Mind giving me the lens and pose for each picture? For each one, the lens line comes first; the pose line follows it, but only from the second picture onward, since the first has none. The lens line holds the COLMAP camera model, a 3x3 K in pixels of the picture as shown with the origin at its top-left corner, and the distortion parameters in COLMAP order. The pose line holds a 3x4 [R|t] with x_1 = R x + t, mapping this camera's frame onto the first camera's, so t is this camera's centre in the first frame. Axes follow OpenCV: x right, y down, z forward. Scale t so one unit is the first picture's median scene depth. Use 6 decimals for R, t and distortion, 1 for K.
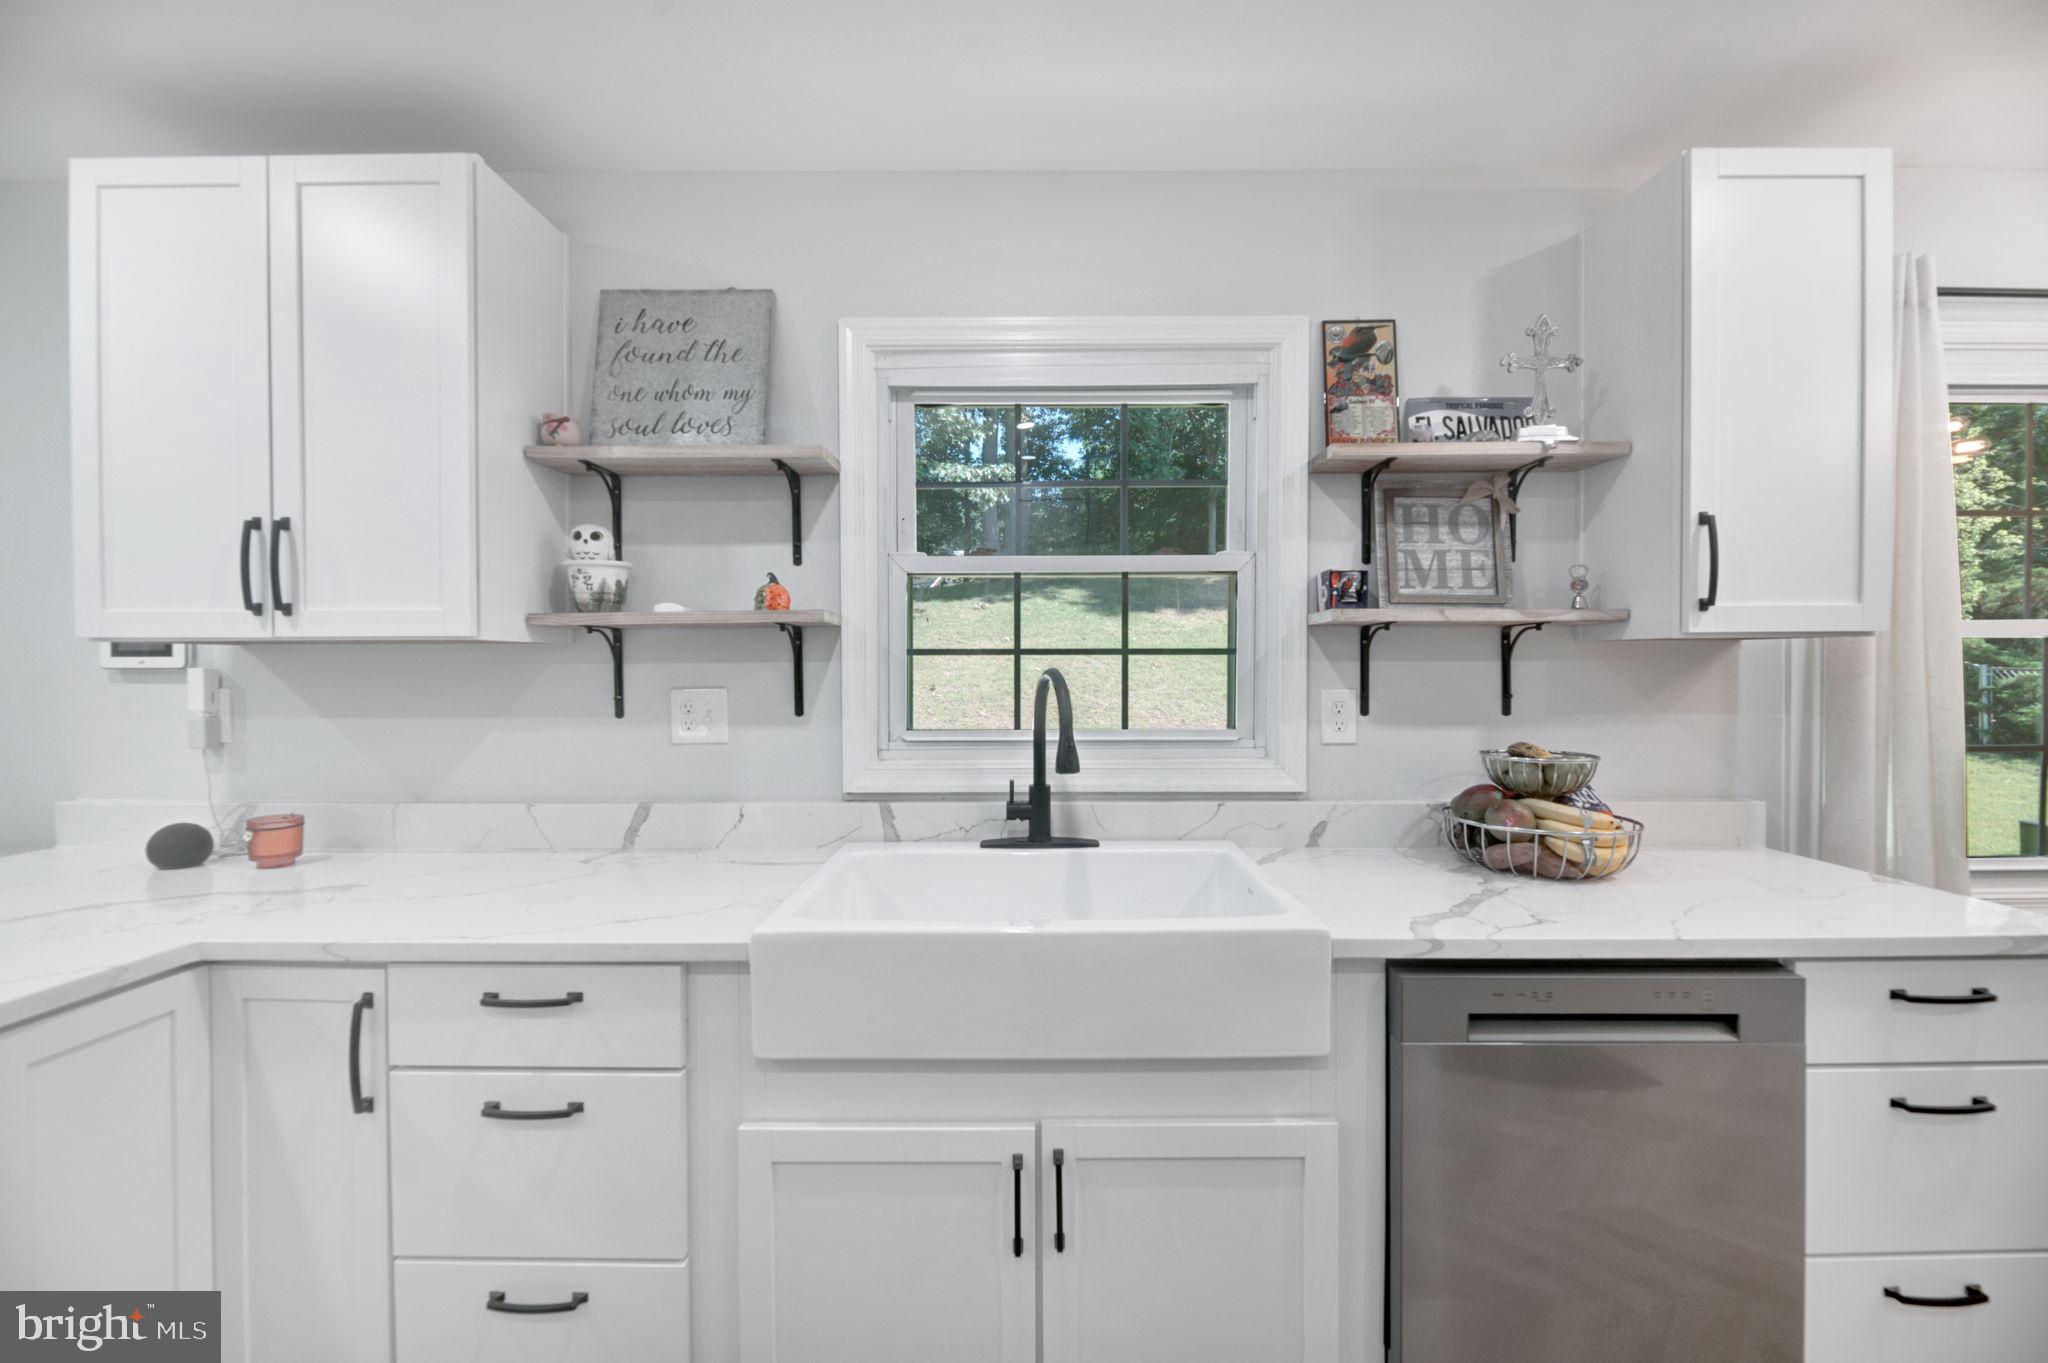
lens RADIAL K [[825.0, 0, 1025.6], [0, 825.0, 679.0], [0, 0, 1]] dist [-0.002880, -0.001736]
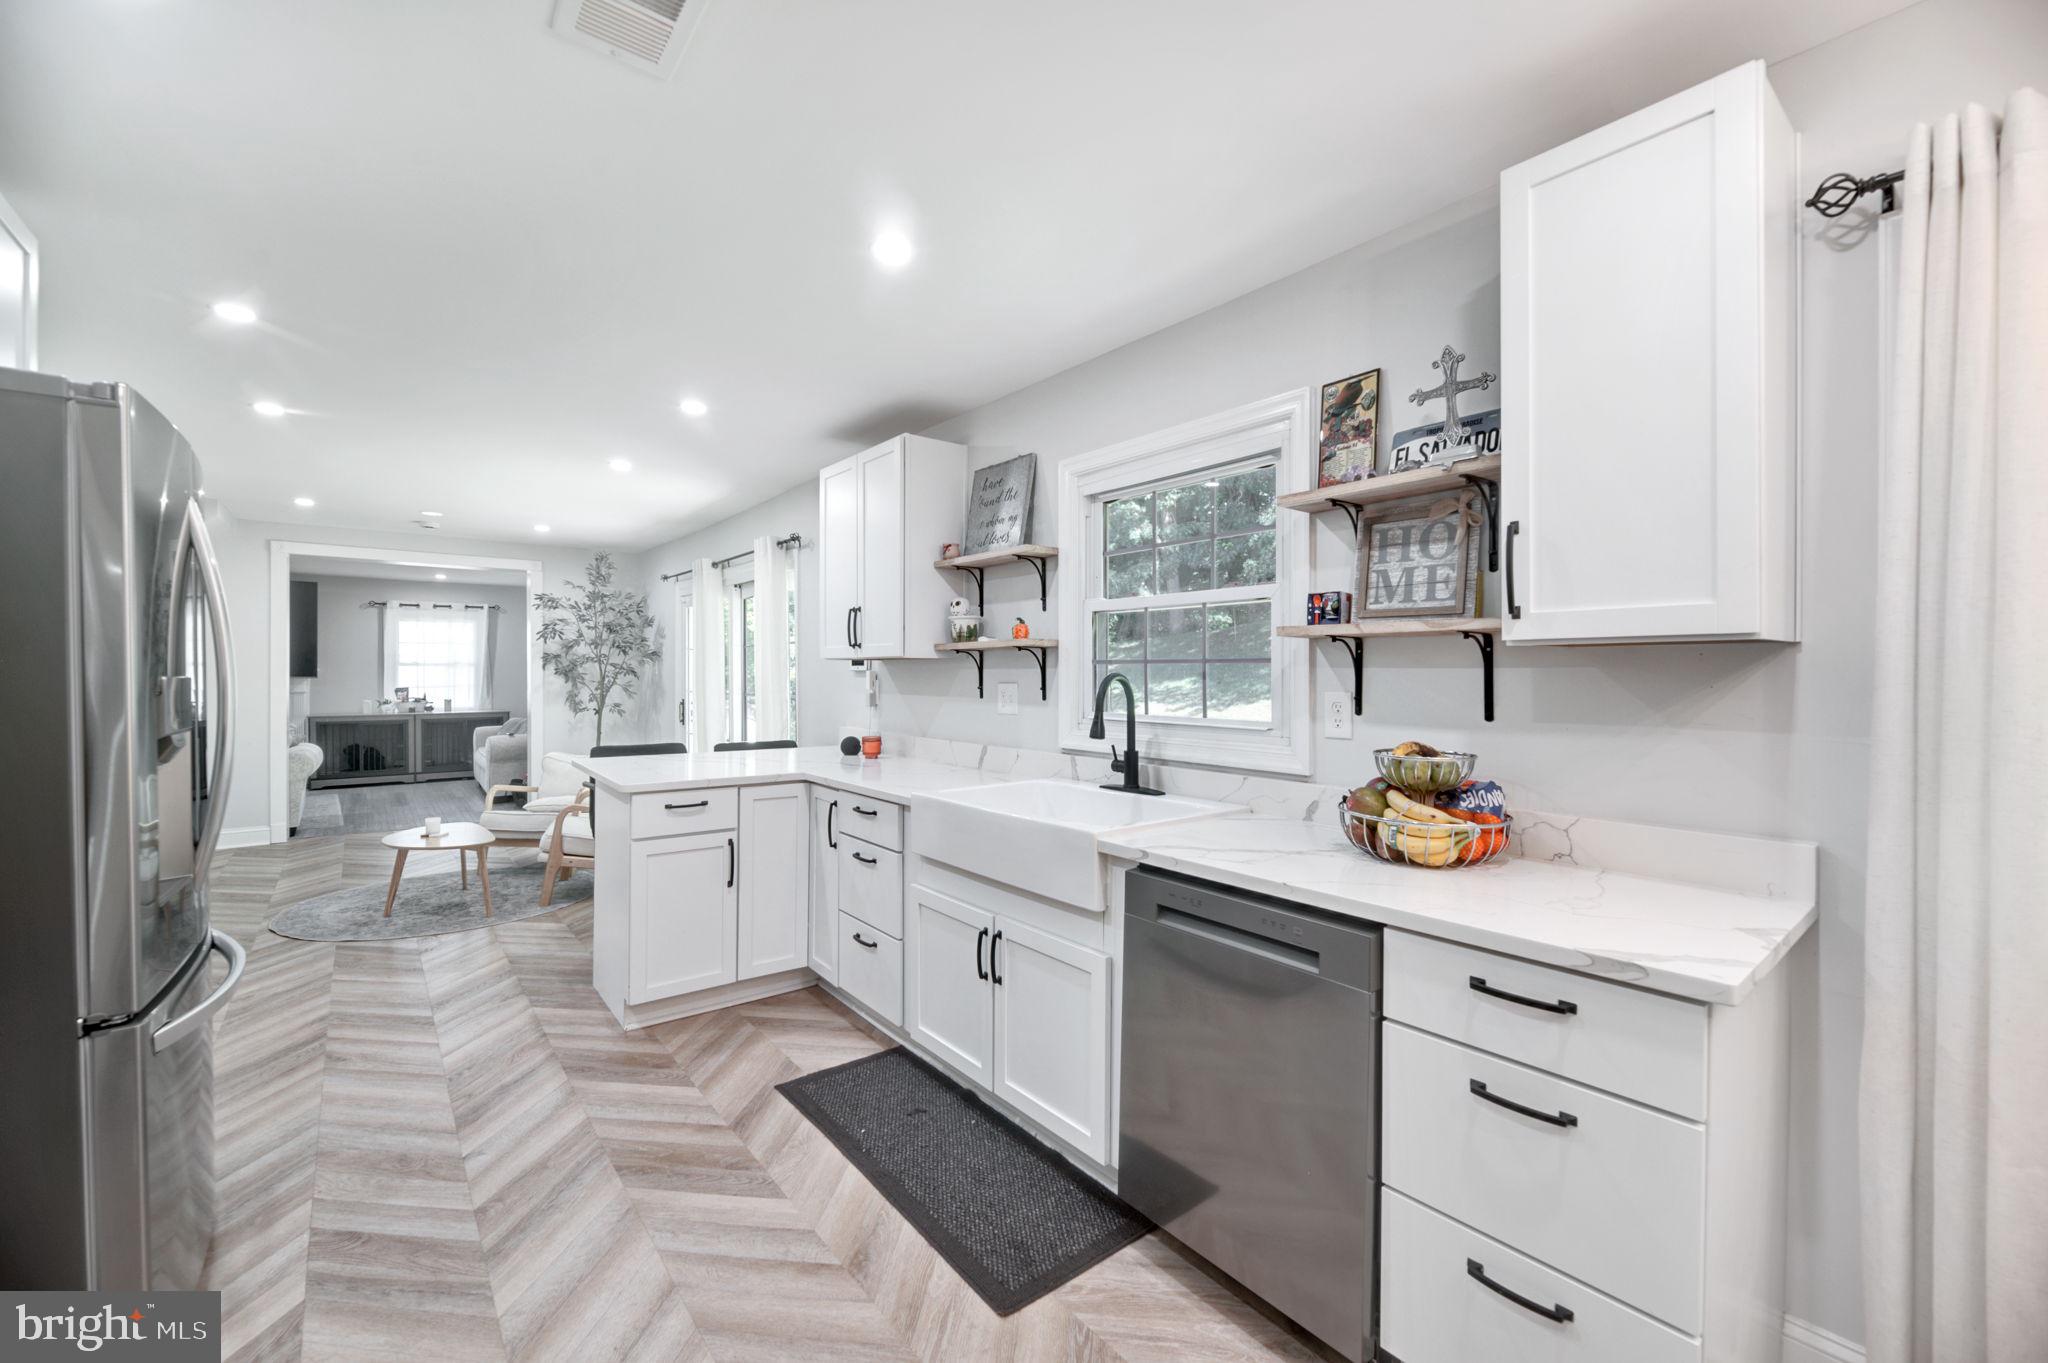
lens RADIAL K [[825.0, 0, 1036.8], [0, 825.0, 678.8], [0, 0, 1]] dist [-0.002880, -0.001736]
pose [[0.633272, 0.010718, -0.773855, 1.040558], [-0.016950, 0.999856, -0.000022, 0.001114], [0.773744, 0.013131, 0.633363, -0.082079]]
